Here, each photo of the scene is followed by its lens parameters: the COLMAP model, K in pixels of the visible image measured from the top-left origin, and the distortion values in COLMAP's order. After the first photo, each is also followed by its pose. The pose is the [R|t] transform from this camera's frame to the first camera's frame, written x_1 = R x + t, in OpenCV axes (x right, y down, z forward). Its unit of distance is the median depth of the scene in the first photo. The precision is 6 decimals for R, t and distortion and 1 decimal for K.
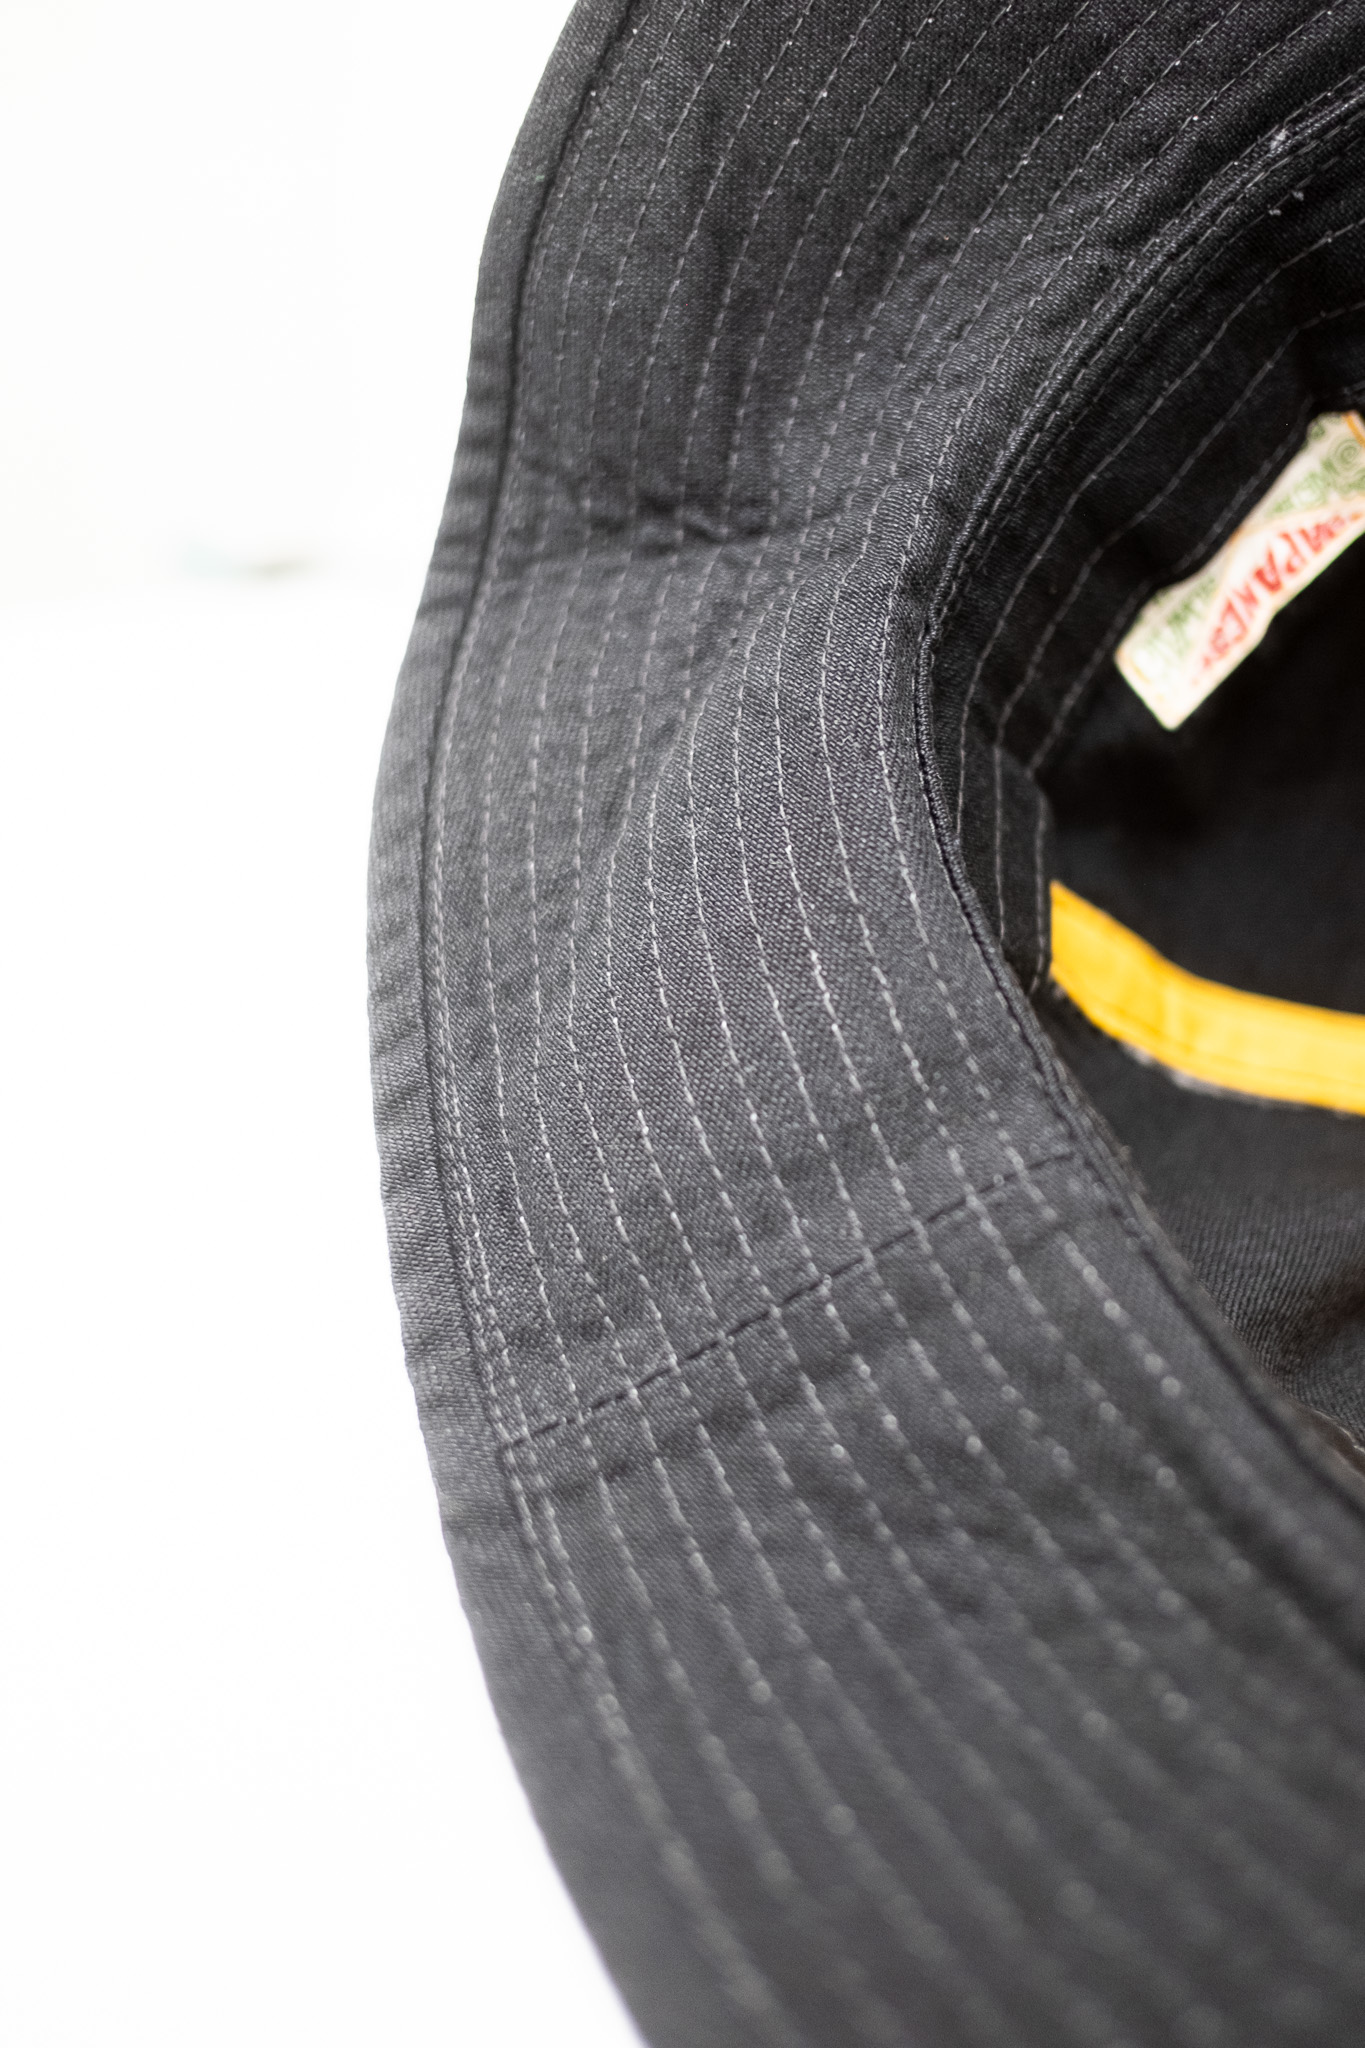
lens RADIAL K [[1661.9, 0, 685.2], [0, 1661.9, 1008.8], [0, 0, 1]] dist [0.031580, -0.032013]
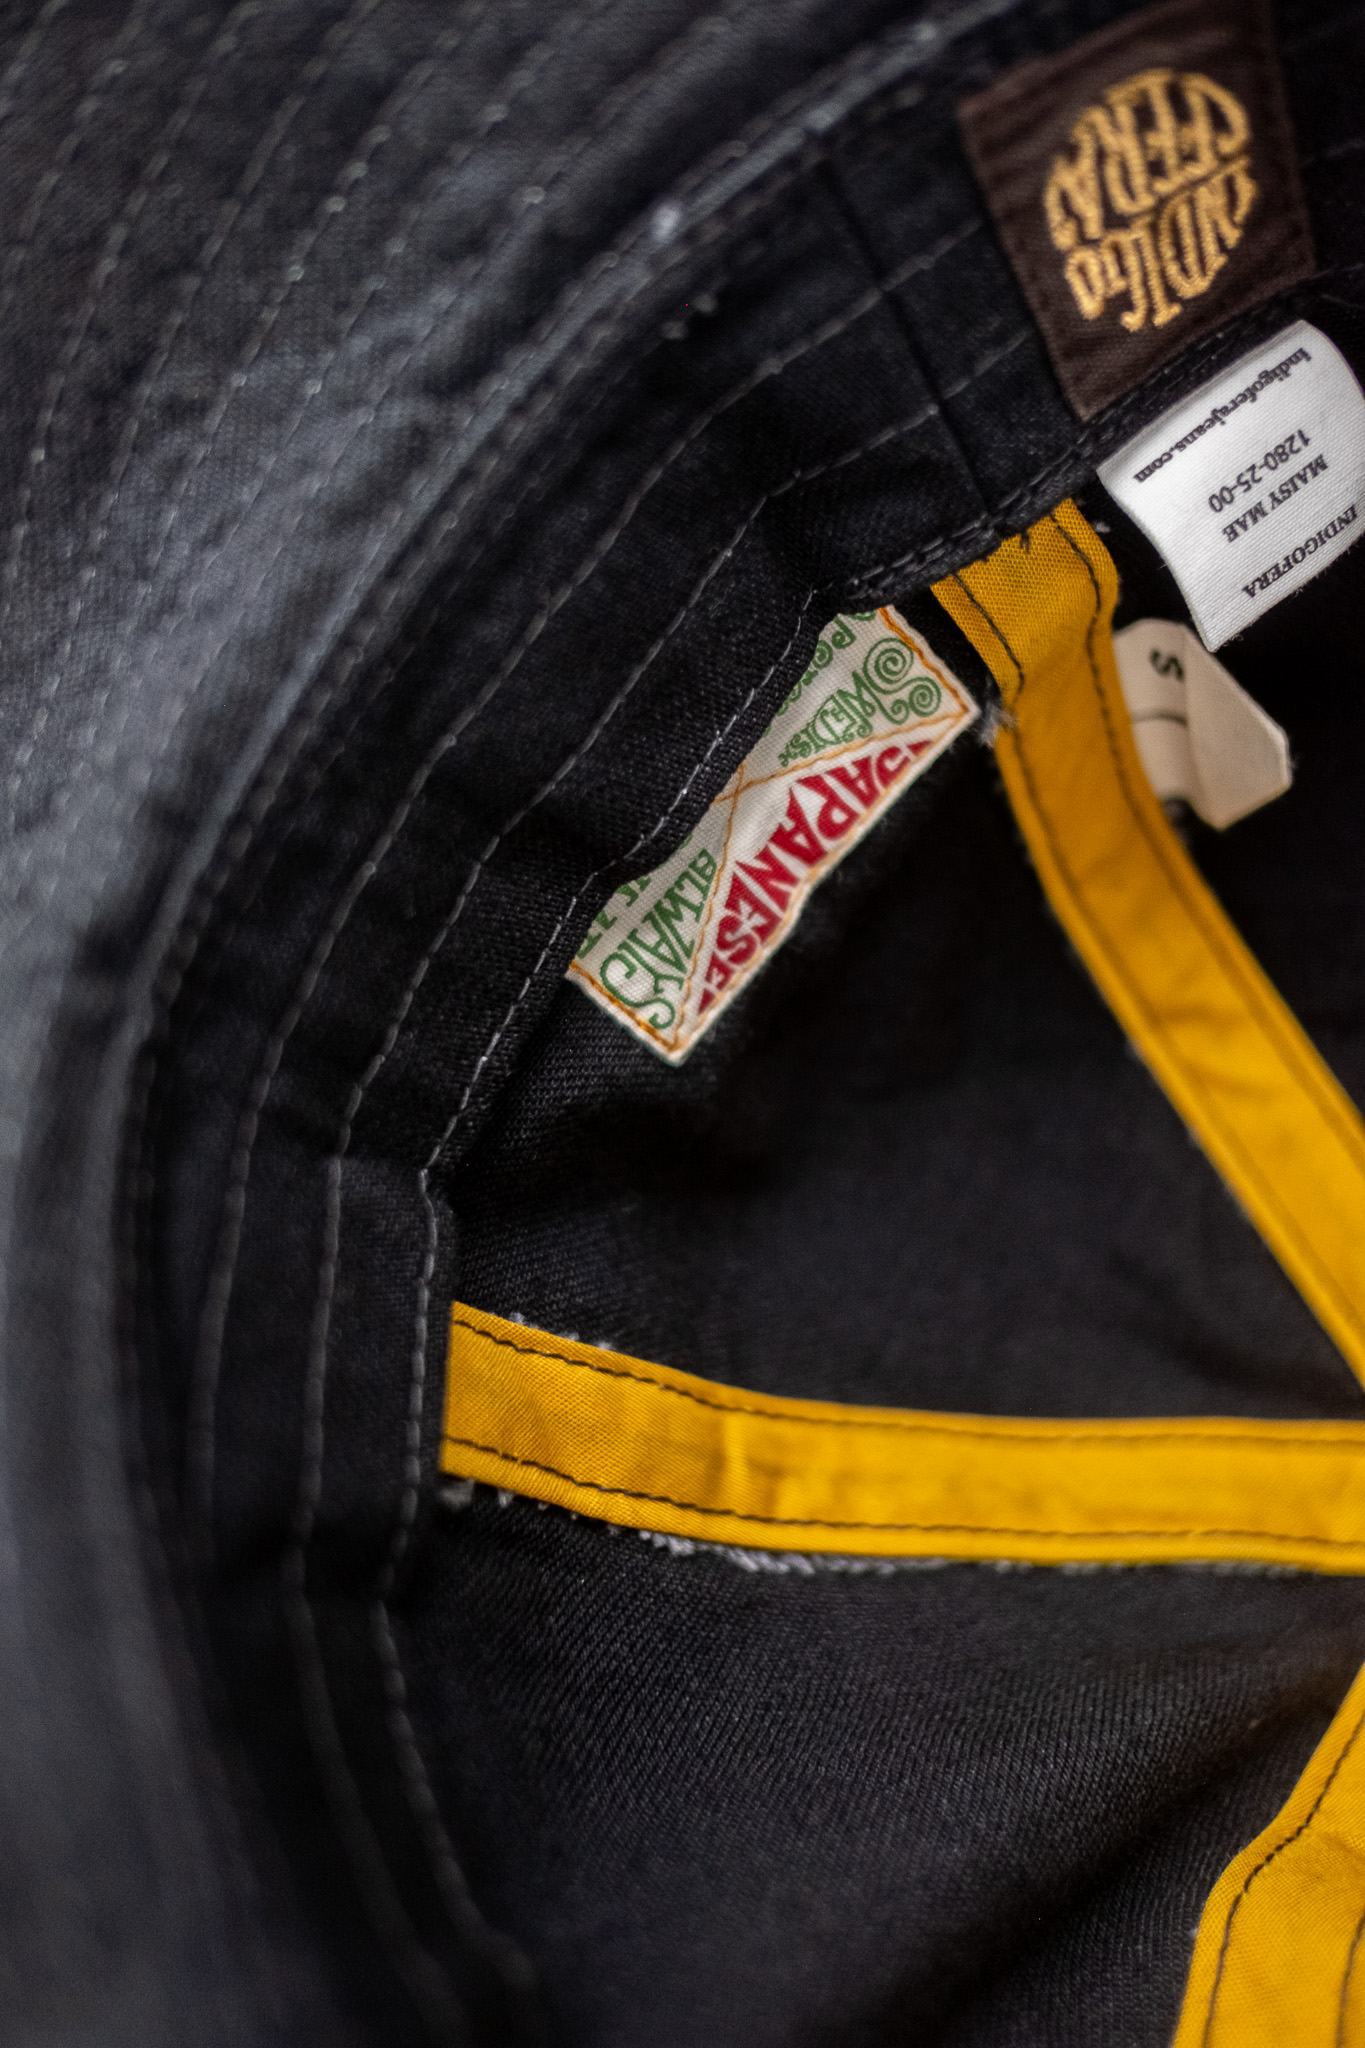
lens RADIAL K [[1661.9, 0, 685.2], [0, 1661.9, 1008.8], [0, 0, 1]] dist [0.031580, -0.032013]
pose [[0.997639, -0.063868, 0.025249, 0.315798], [0.065044, 0.996685, -0.048862, -0.179413], [-0.022045, 0.050389, 0.998486, 0.361575]]
